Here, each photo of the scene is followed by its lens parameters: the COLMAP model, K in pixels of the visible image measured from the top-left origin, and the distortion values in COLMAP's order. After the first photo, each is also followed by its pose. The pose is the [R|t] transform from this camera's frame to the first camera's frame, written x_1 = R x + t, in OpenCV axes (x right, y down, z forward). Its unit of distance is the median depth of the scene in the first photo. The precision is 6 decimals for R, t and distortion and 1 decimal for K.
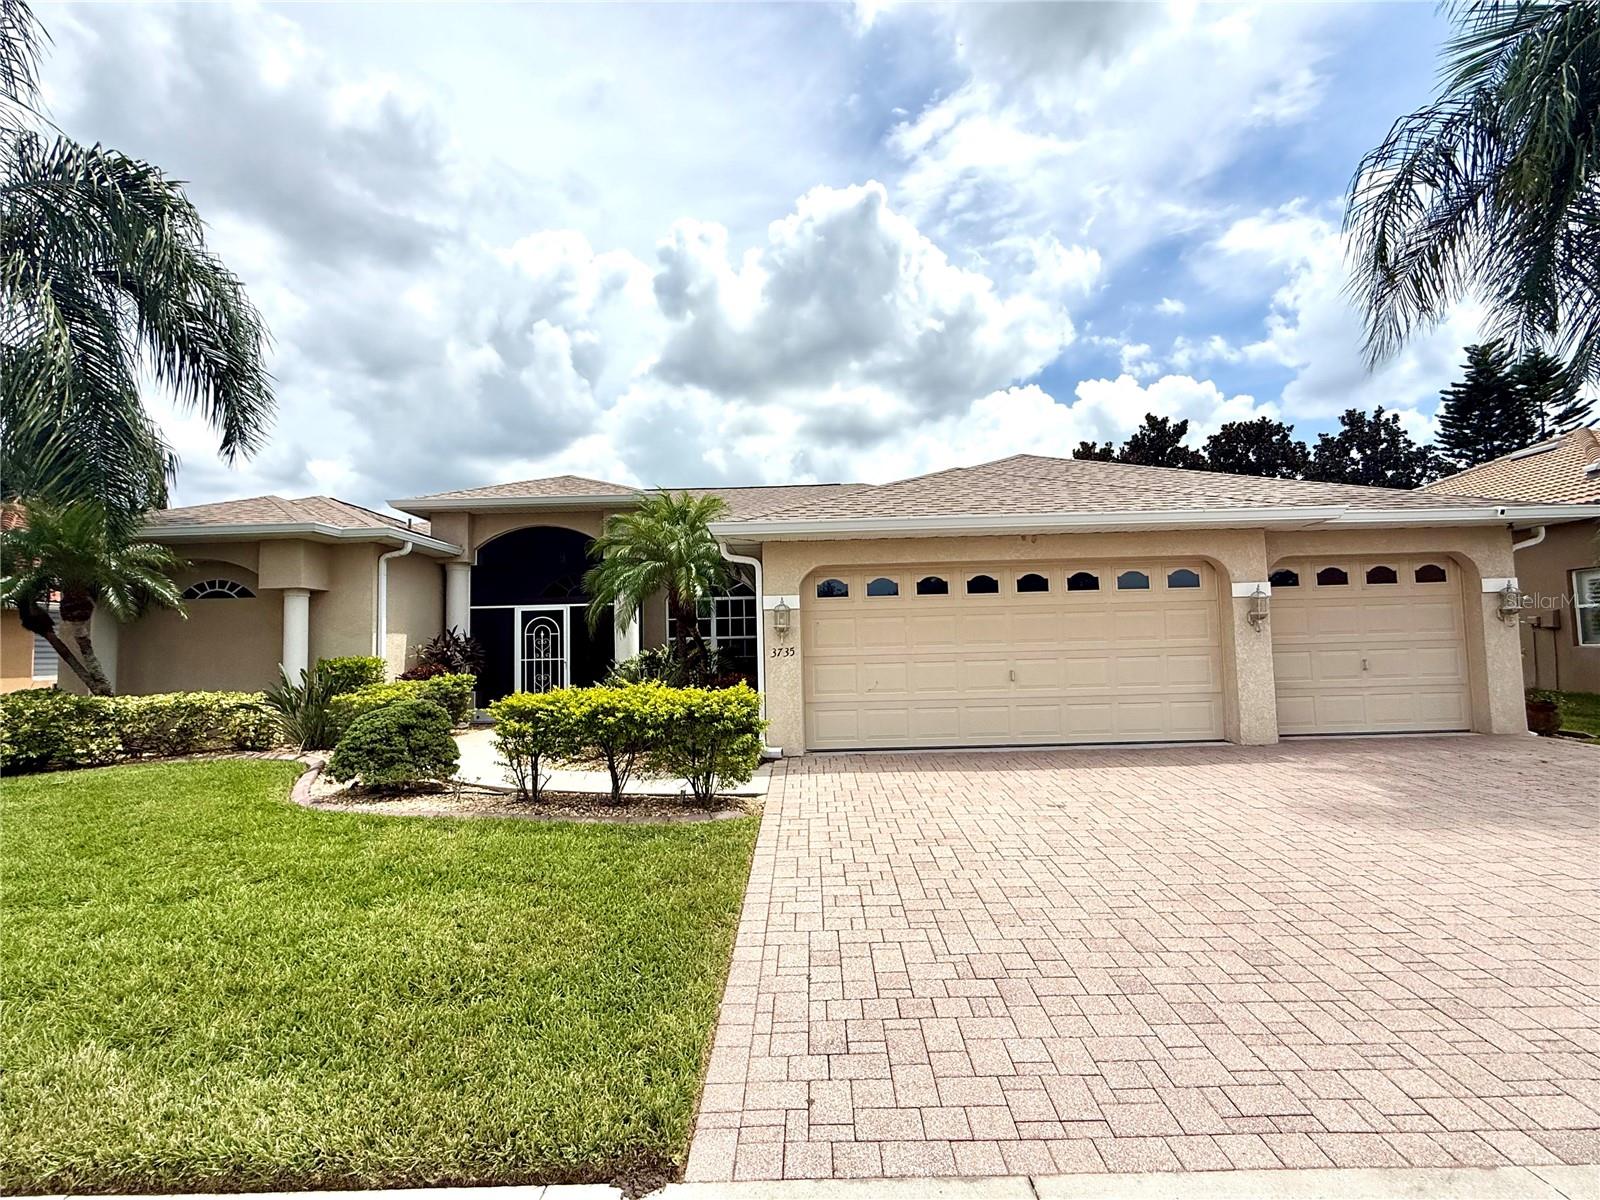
lens RADIAL K [[718.2, 0, 803.3], [0, 718.2, 599.5], [0, 0, 1]] dist [0.000294, -0.000004]
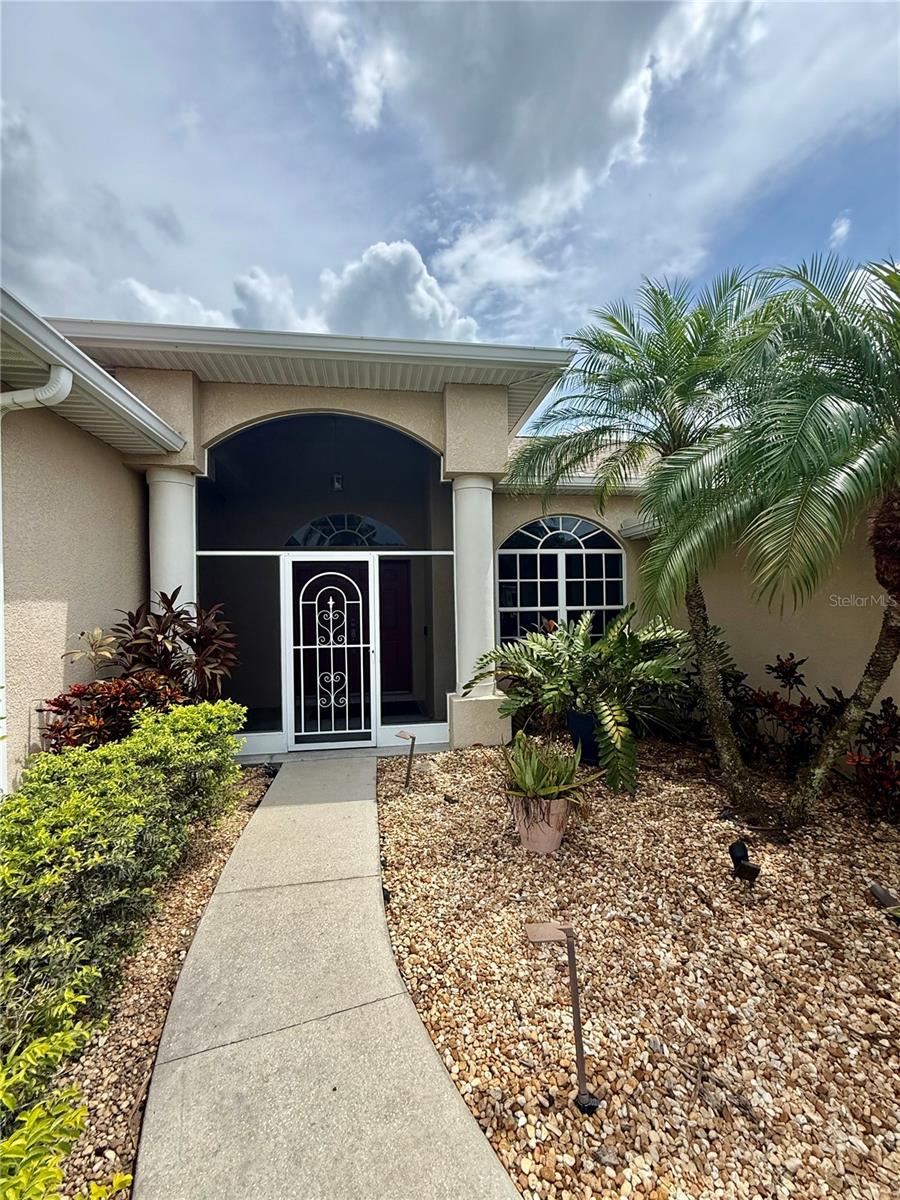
lens RADIAL K [[479.0, 0, 451.5], [0, 479.0, 597.4], [0, 0, 1]] dist [-0.000634, 0.000535]
pose [[0.987563, 0.010272, 0.156885, -0.328664], [-0.018937, 0.998370, 0.053842, 0.021900], [-0.156076, -0.056144, 0.986148, 0.608228]]
